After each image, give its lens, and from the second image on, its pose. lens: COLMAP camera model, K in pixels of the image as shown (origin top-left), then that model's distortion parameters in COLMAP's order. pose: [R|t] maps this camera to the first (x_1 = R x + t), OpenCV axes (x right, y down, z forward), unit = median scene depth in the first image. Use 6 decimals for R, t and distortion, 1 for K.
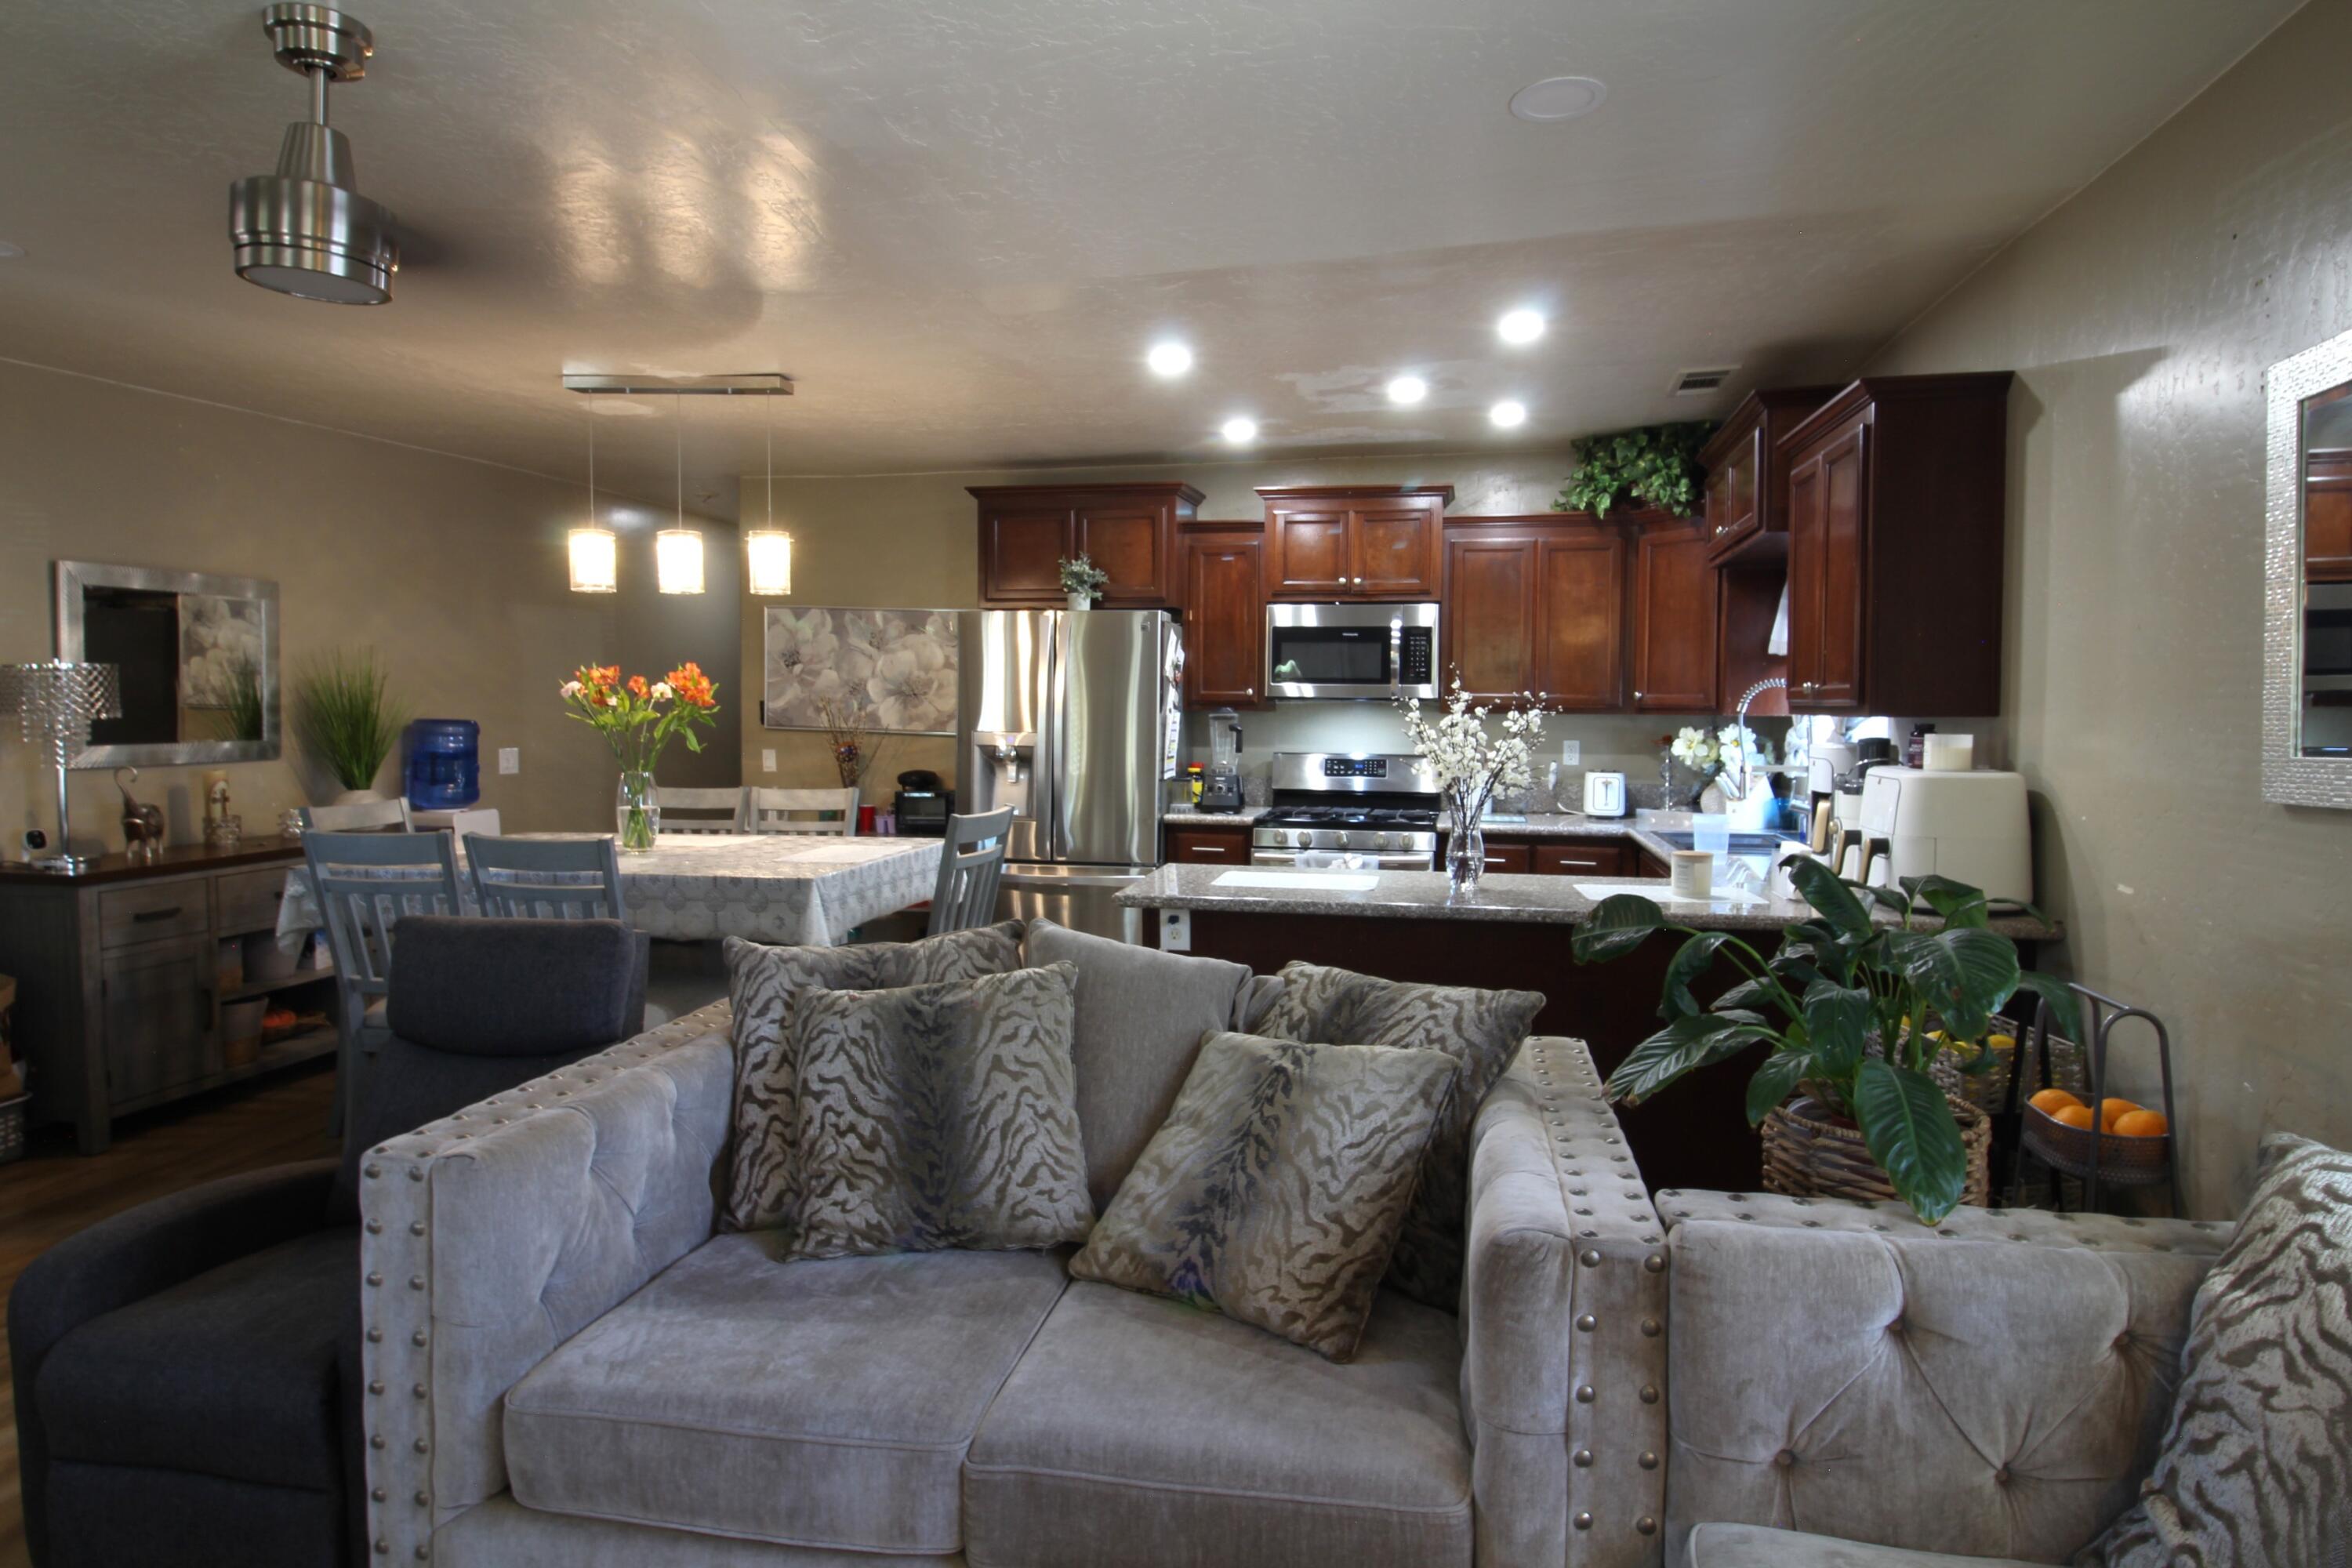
lens RADIAL K [[1333.7, 0, 1179.1], [0, 1333.7, 782.1], [0, 0, 1]] dist [0.012598, -0.015216]
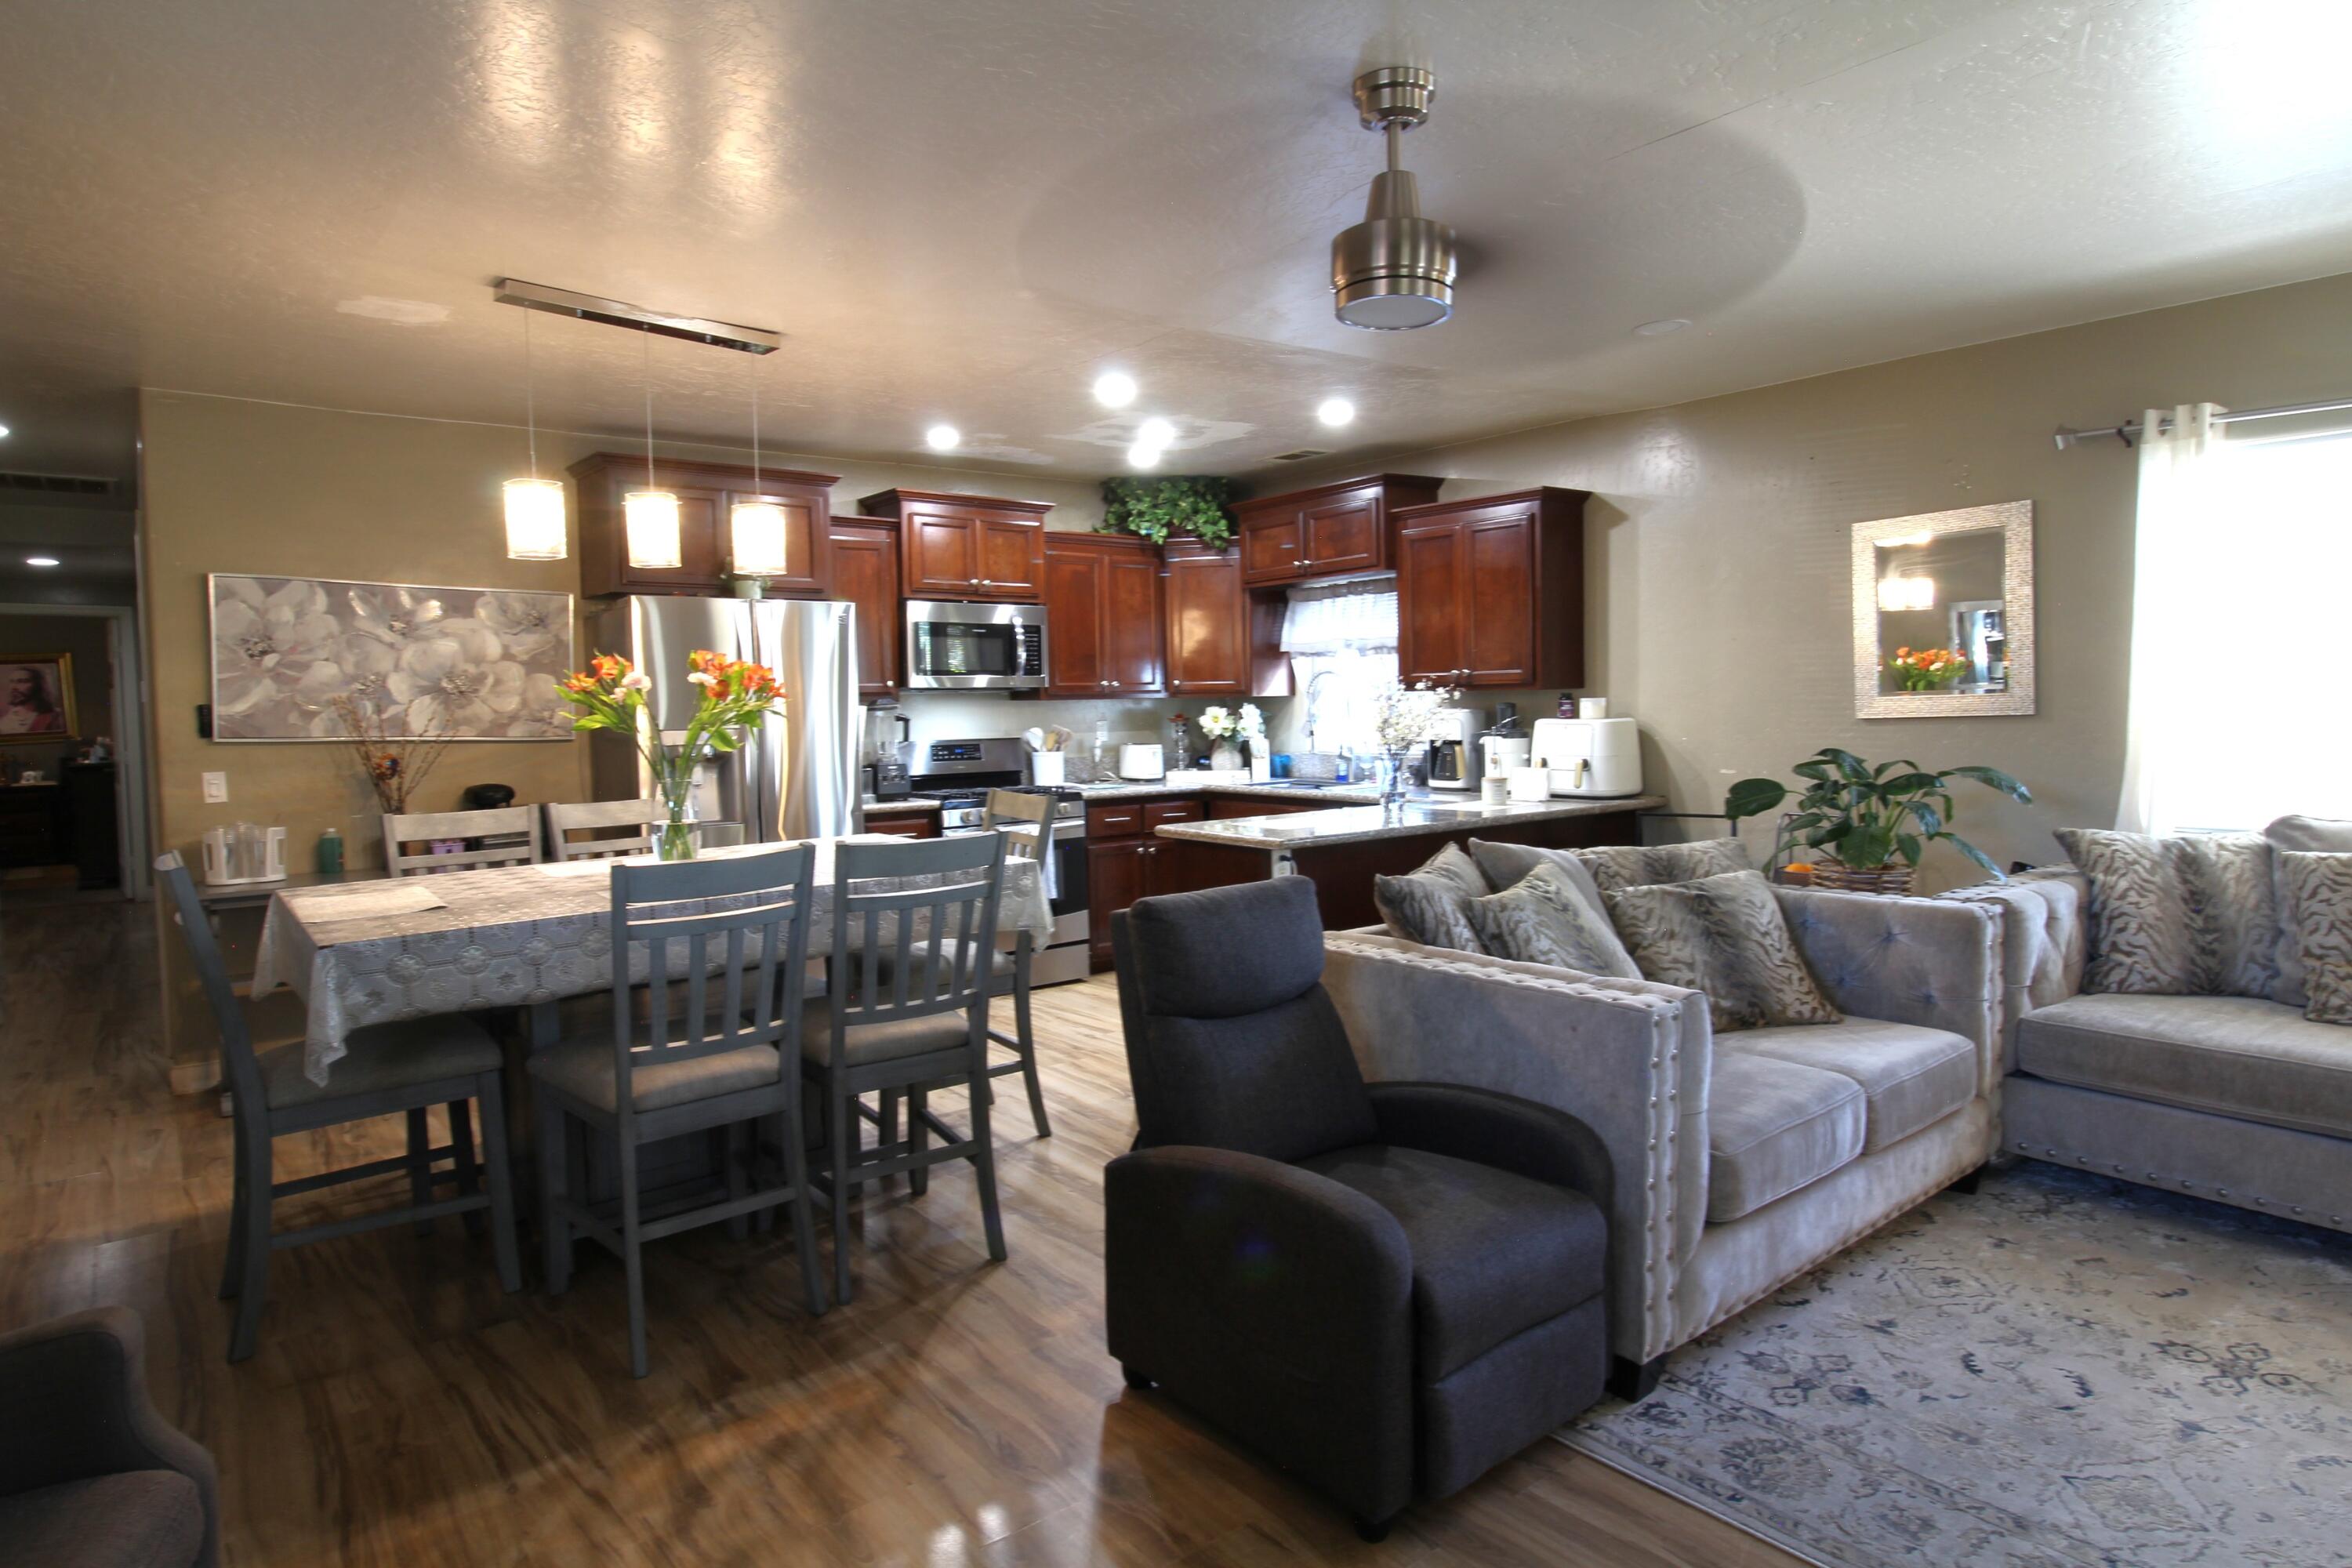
lens RADIAL K [[1333.7, 0, 1194.0], [0, 1333.7, 772.2], [0, 0, 1]] dist [0.012598, -0.015216]
pose [[0.638756, -0.060790, 0.767005, -0.610579], [0.066569, 0.997502, 0.023620, -0.007676], [-0.766525, 0.035972, 0.641207, 0.156344]]
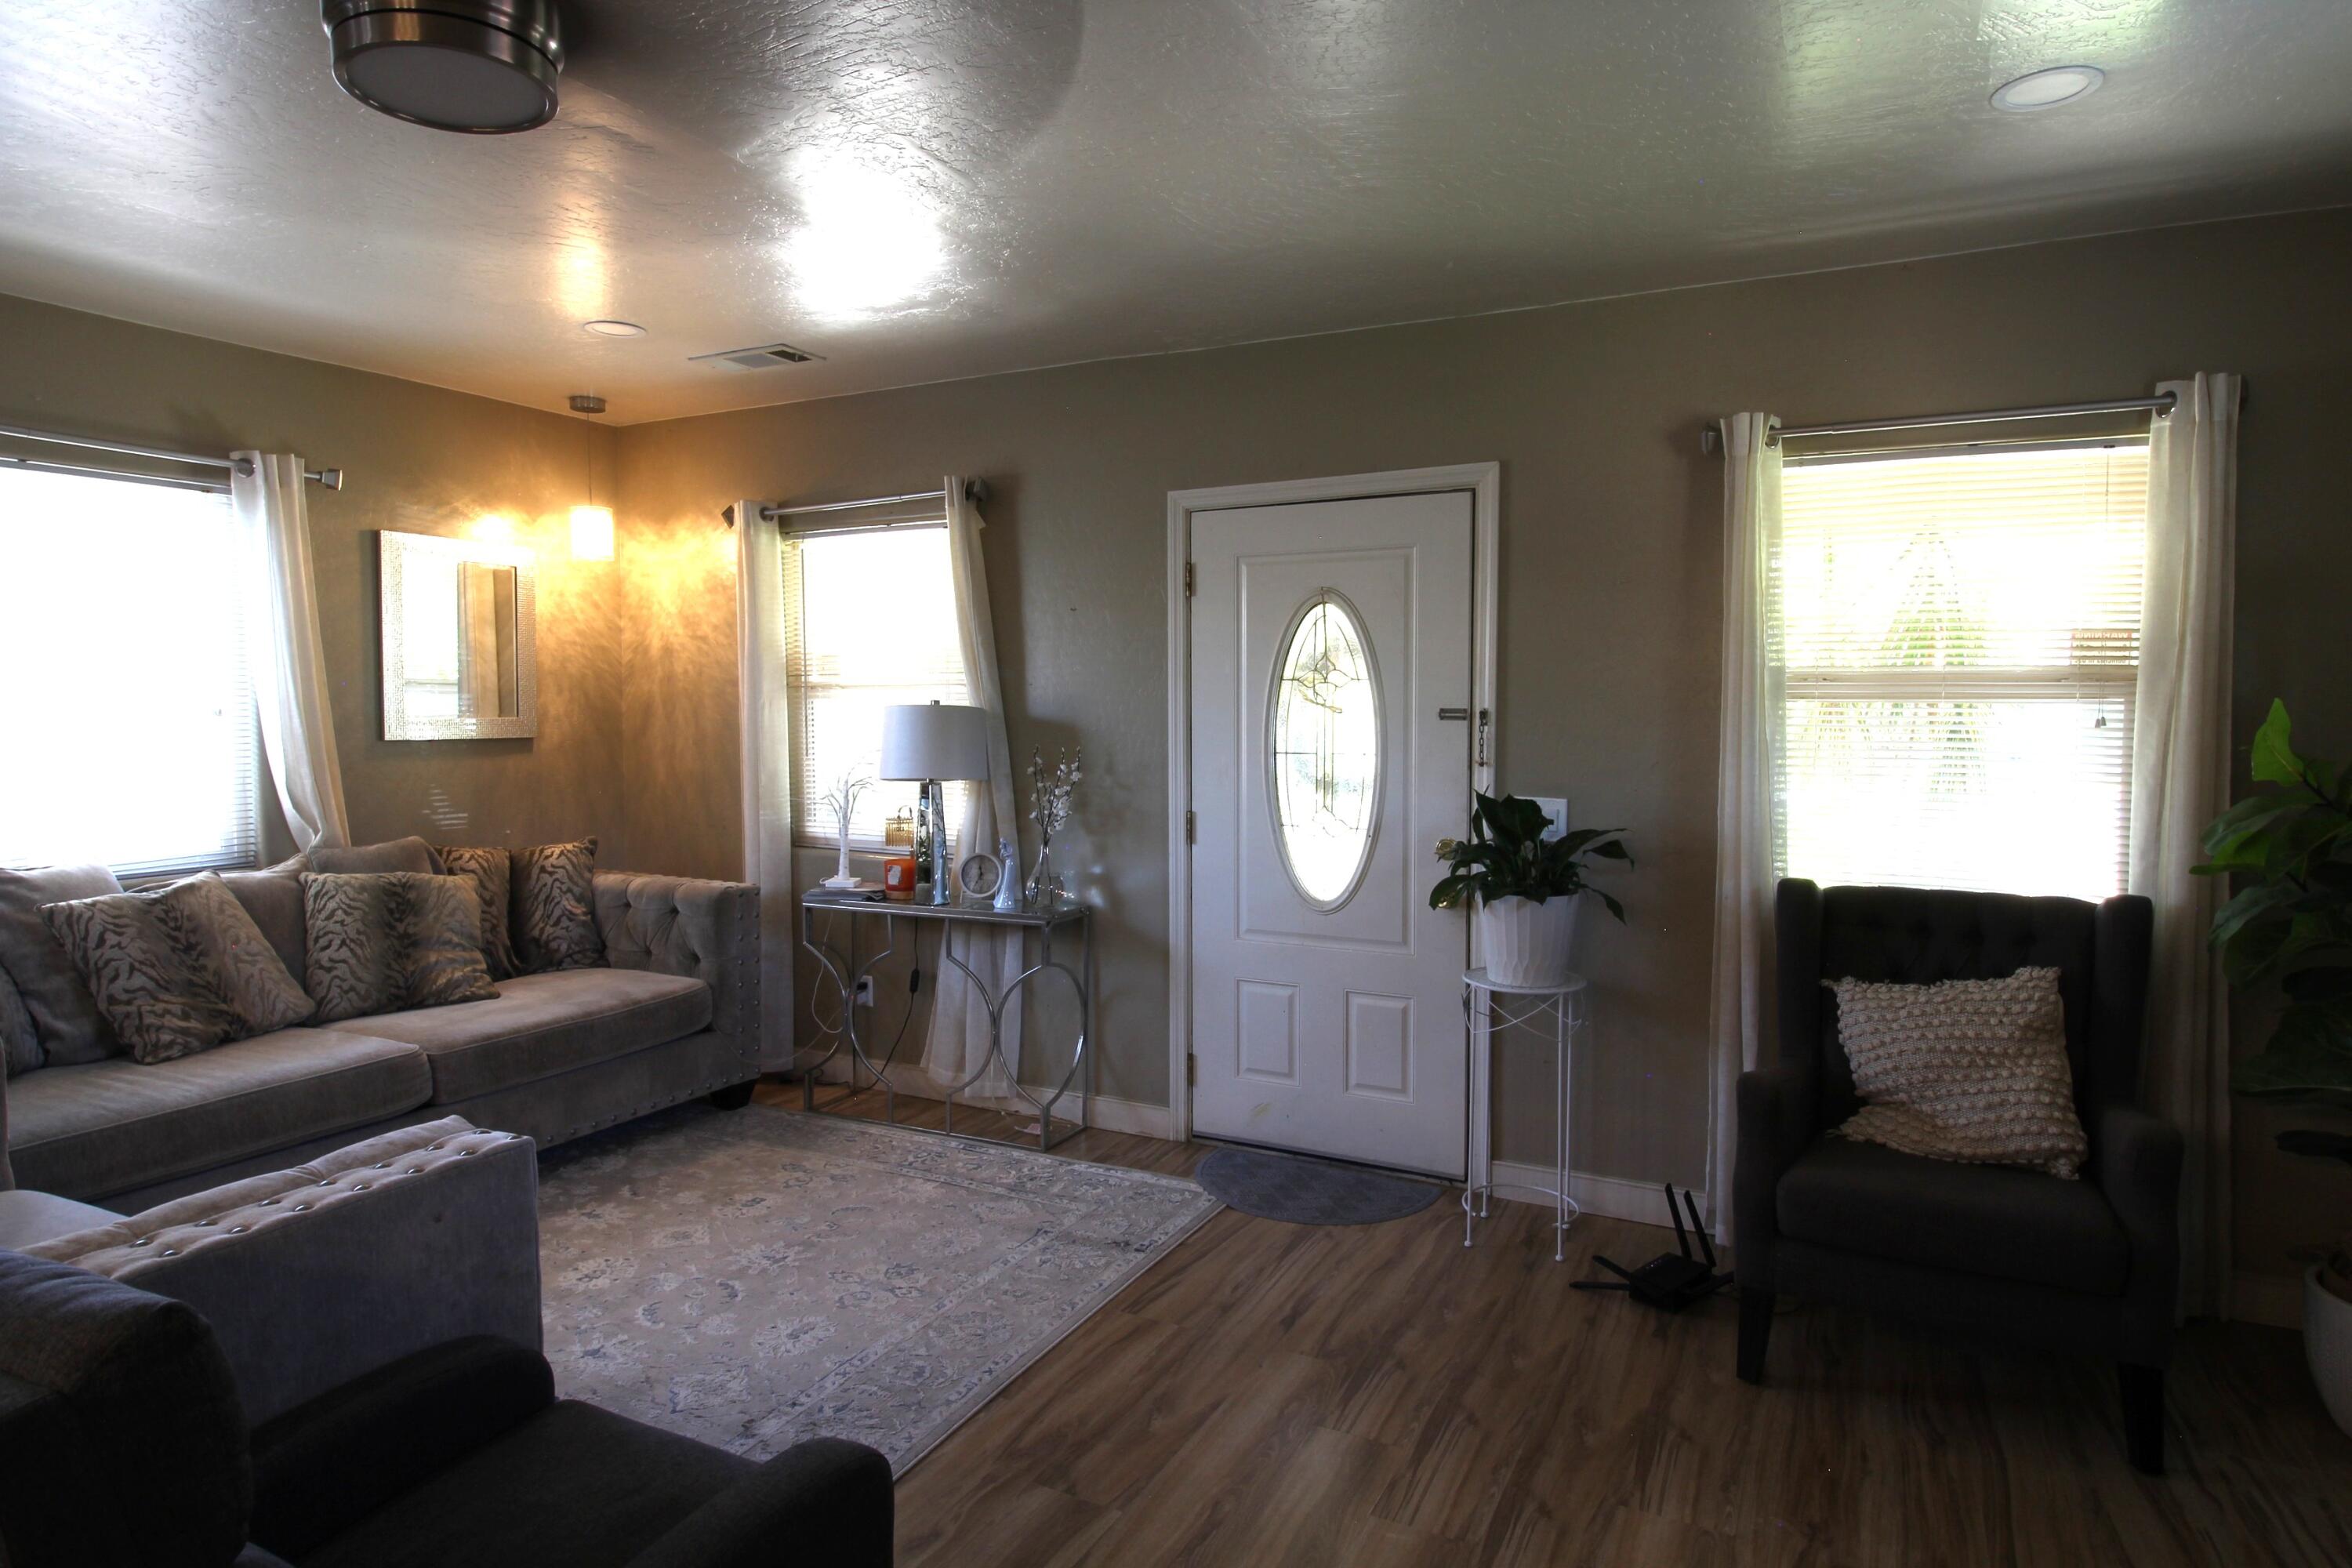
lens RADIAL K [[1333.7, 0, 1192.4], [0, 1333.7, 768.8], [0, 0, 1]] dist [0.012598, -0.015216]
pose [[-0.964966, -0.016720, 0.261840, -0.440839], [0.012879, 0.993746, 0.110920, -0.039021], [-0.262057, 0.110406, -0.958716, 0.587845]]
